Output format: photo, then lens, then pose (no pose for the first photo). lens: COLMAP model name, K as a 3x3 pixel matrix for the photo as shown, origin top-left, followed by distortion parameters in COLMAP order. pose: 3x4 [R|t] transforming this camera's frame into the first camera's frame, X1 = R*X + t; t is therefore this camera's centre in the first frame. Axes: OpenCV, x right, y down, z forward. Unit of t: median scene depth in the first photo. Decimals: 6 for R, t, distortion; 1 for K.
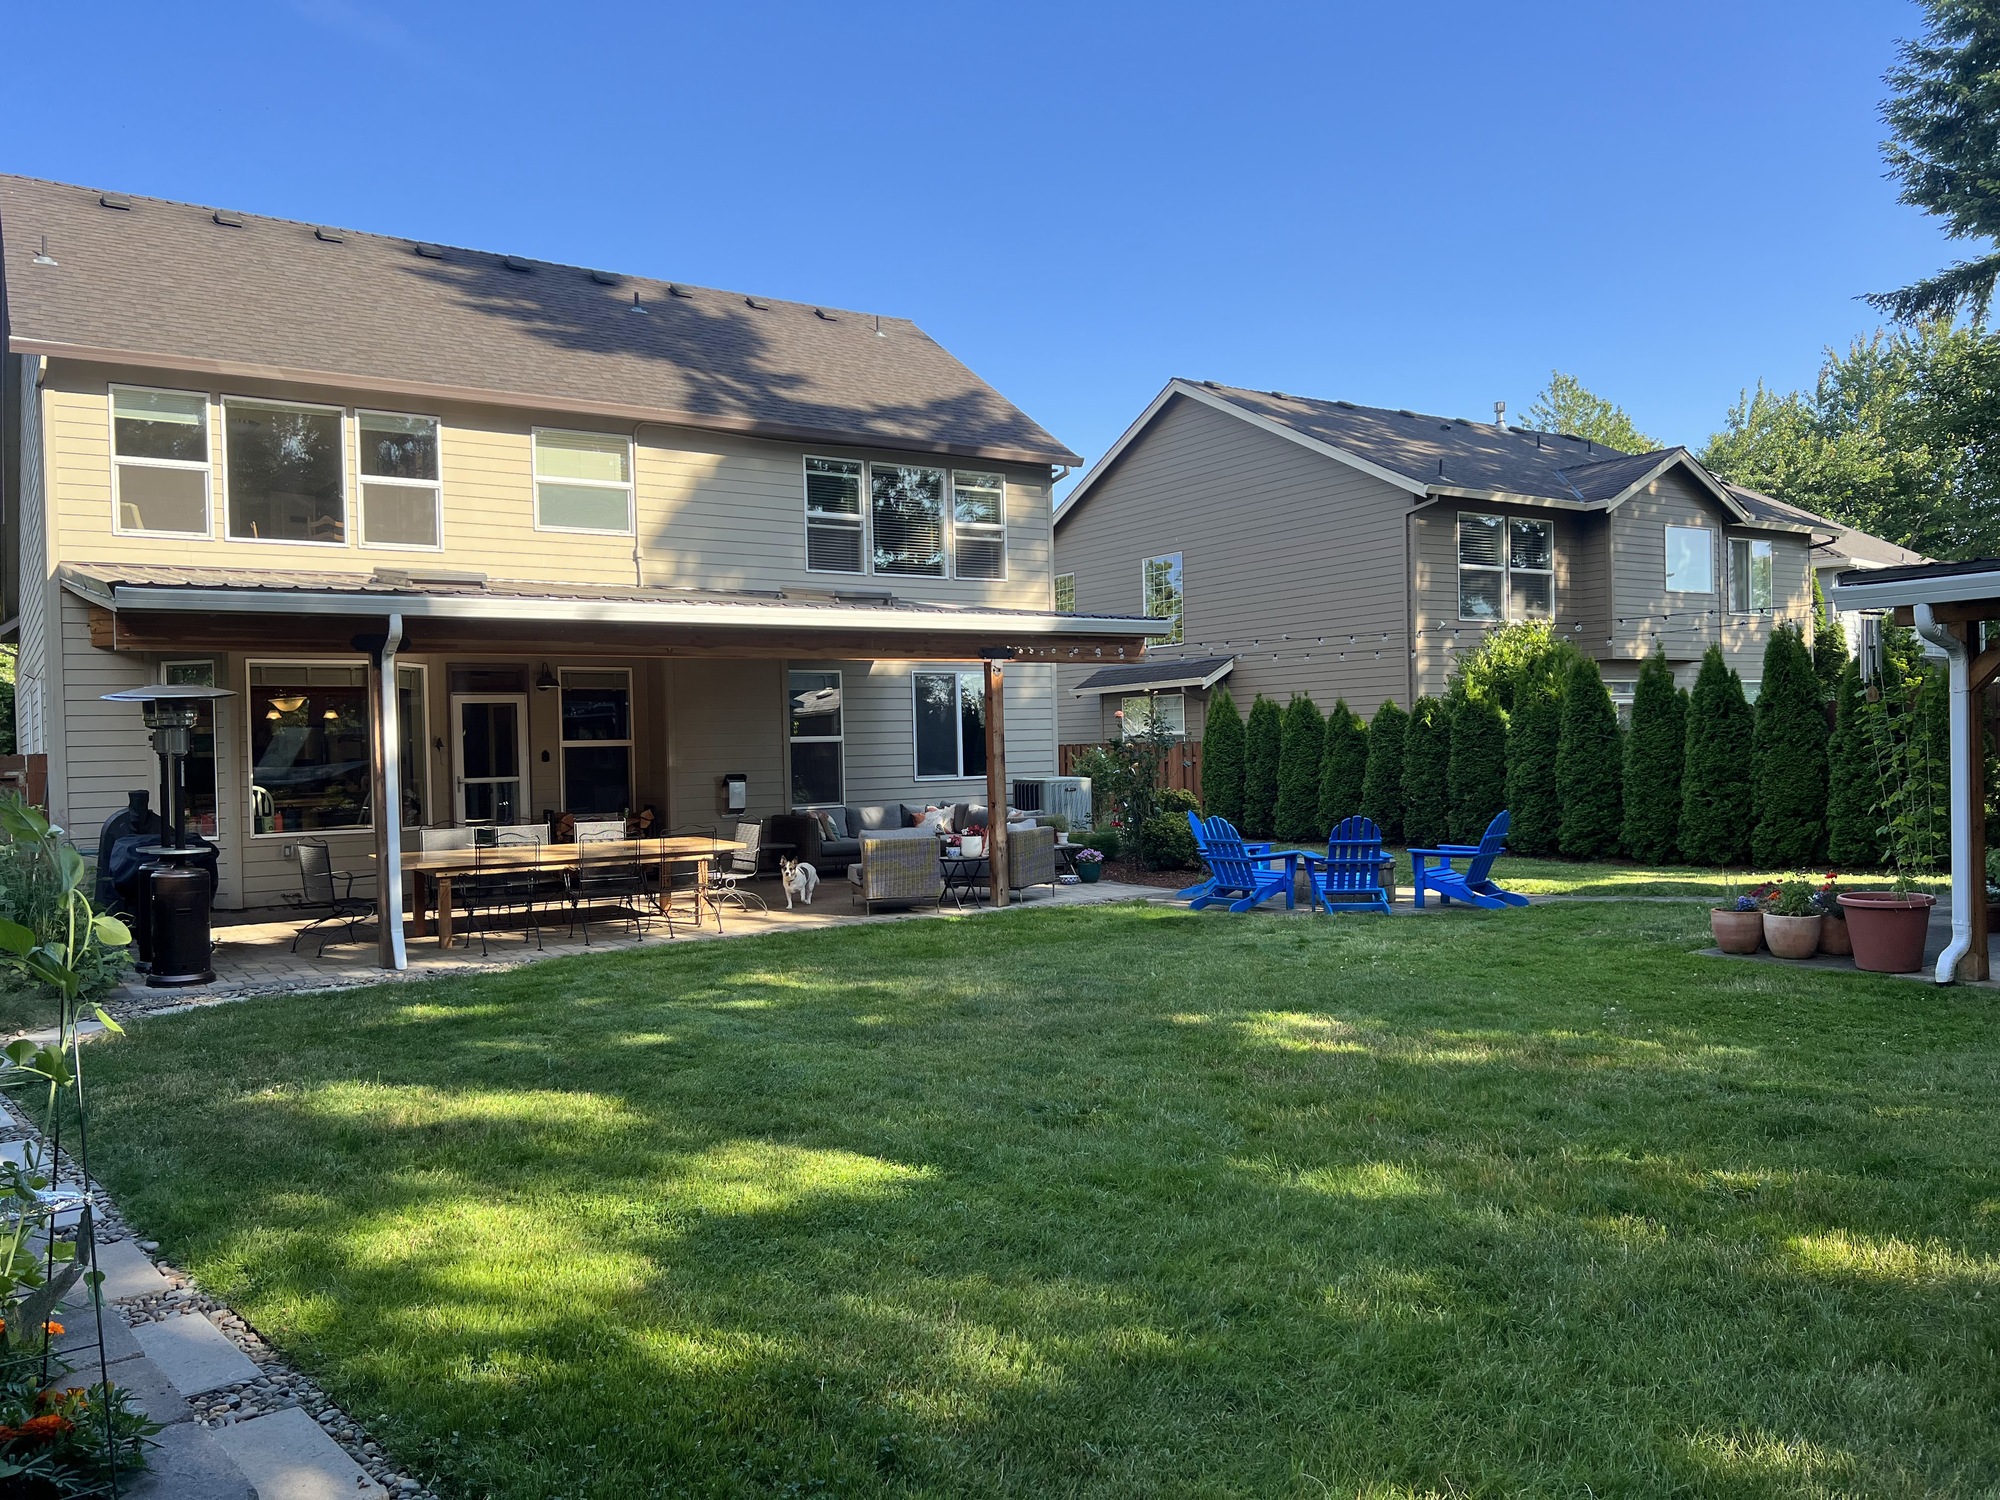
lens RADIAL K [[1502.8, 0, 1003.4], [0, 1502.8, 753.5], [0, 0, 1]] dist [0.040987, -0.046710]
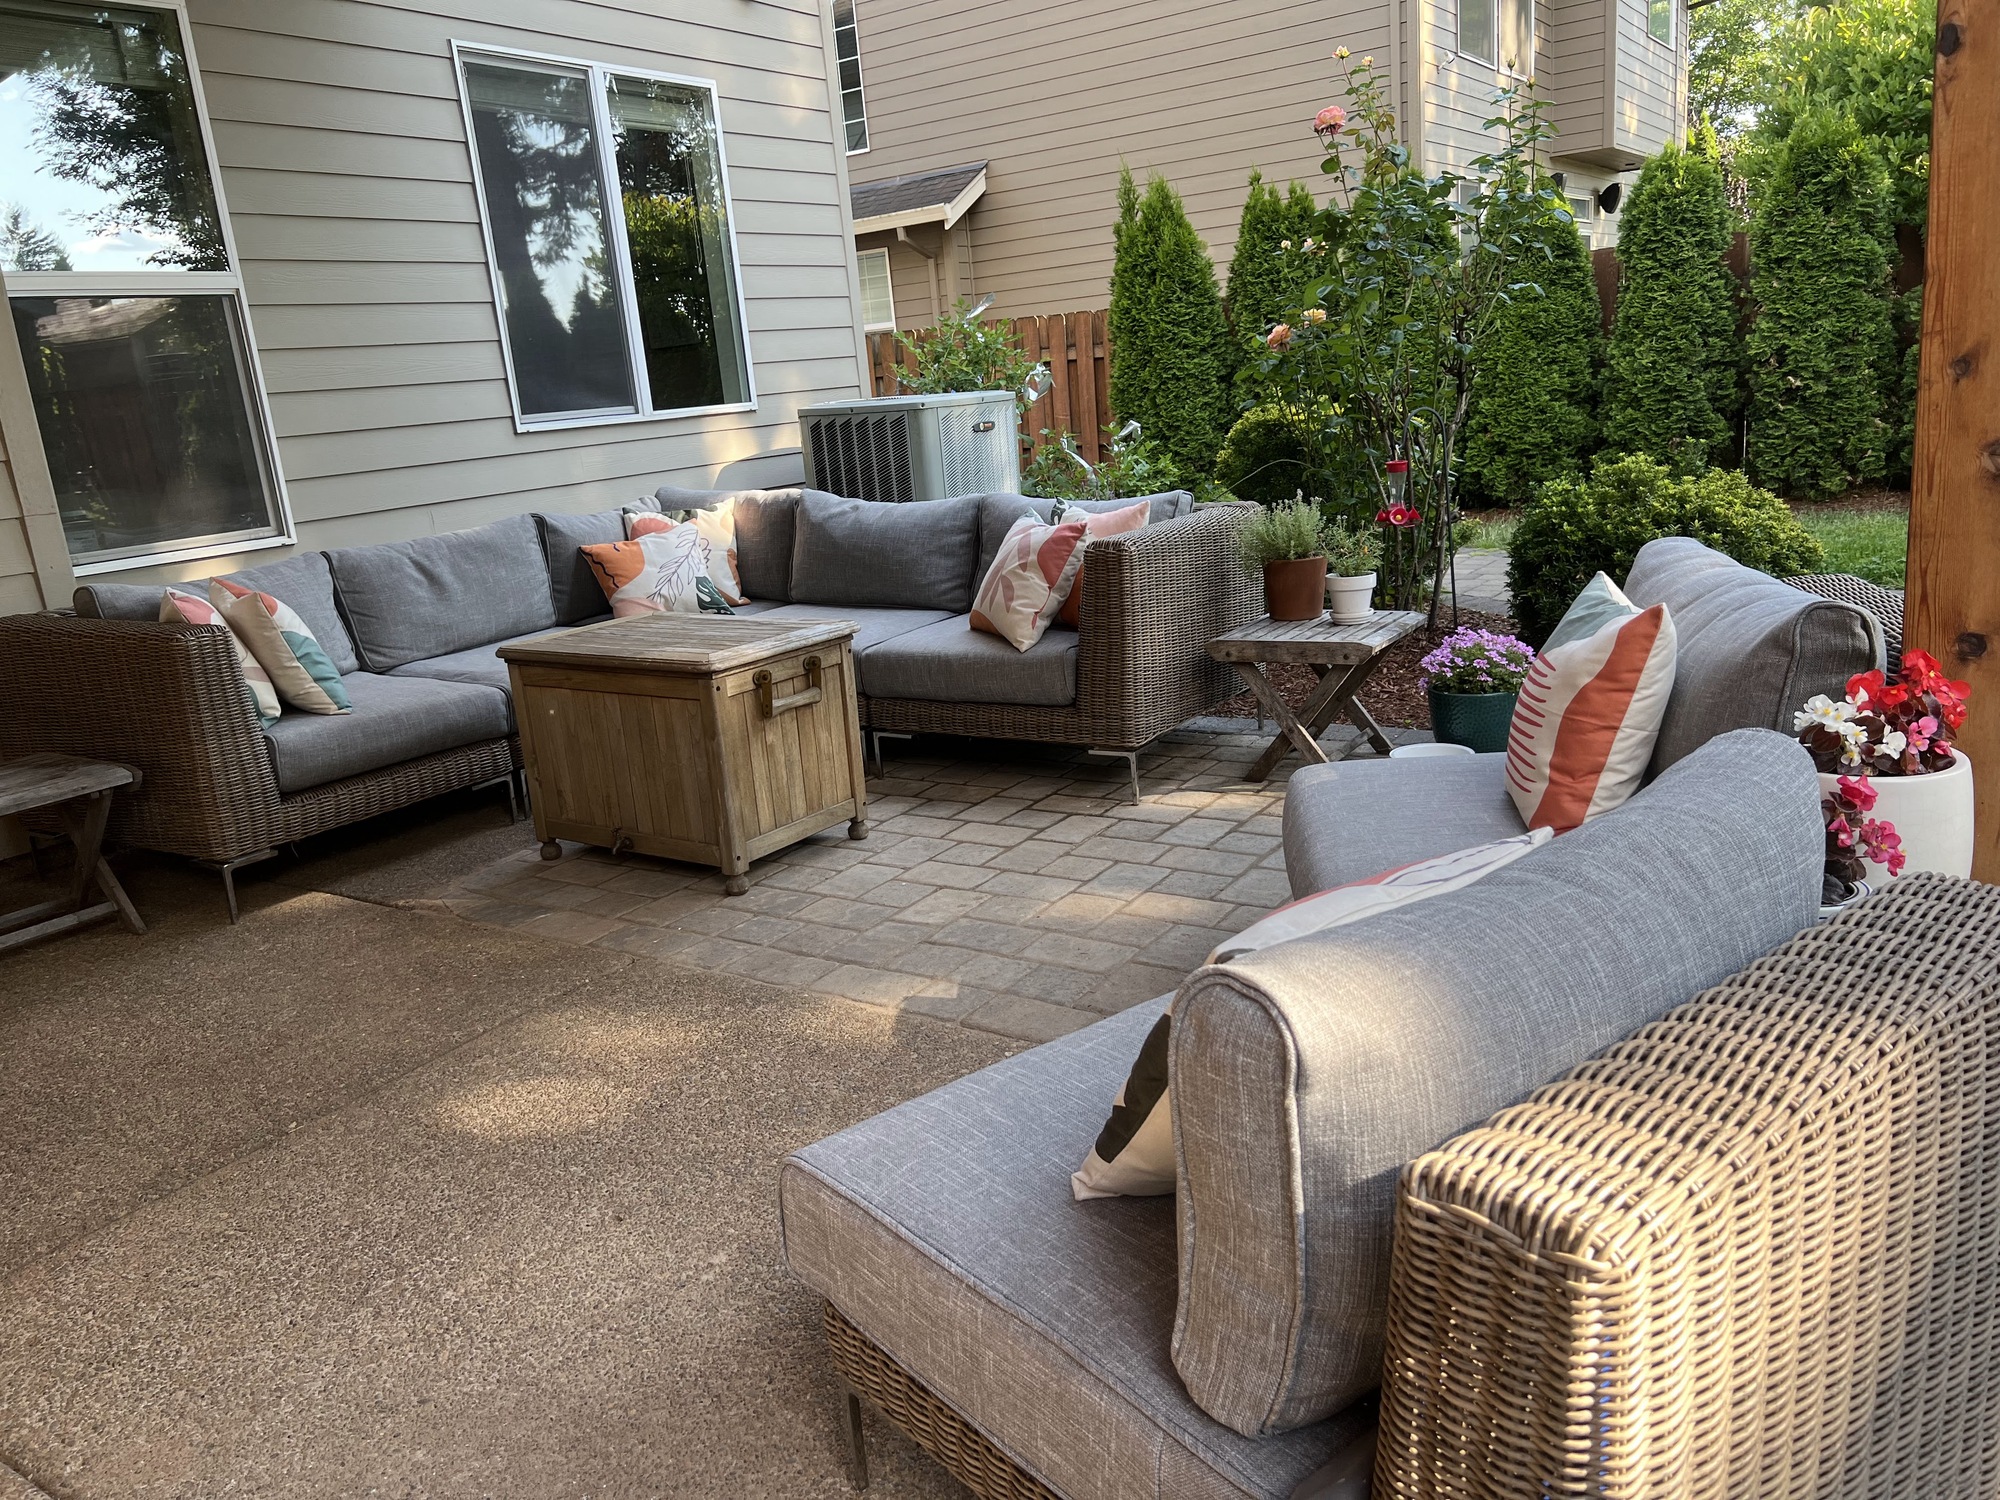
lens RADIAL K [[1502.8, 0, 989.9], [0, 1502.8, 761.5], [0, 0, 1]] dist [0.040987, -0.046710]
pose [[0.920154, -0.146743, 0.363020, -0.102597], [0.061255, 0.969651, 0.236696, 0.018328], [-0.386736, -0.195560, 0.901217, 0.750305]]
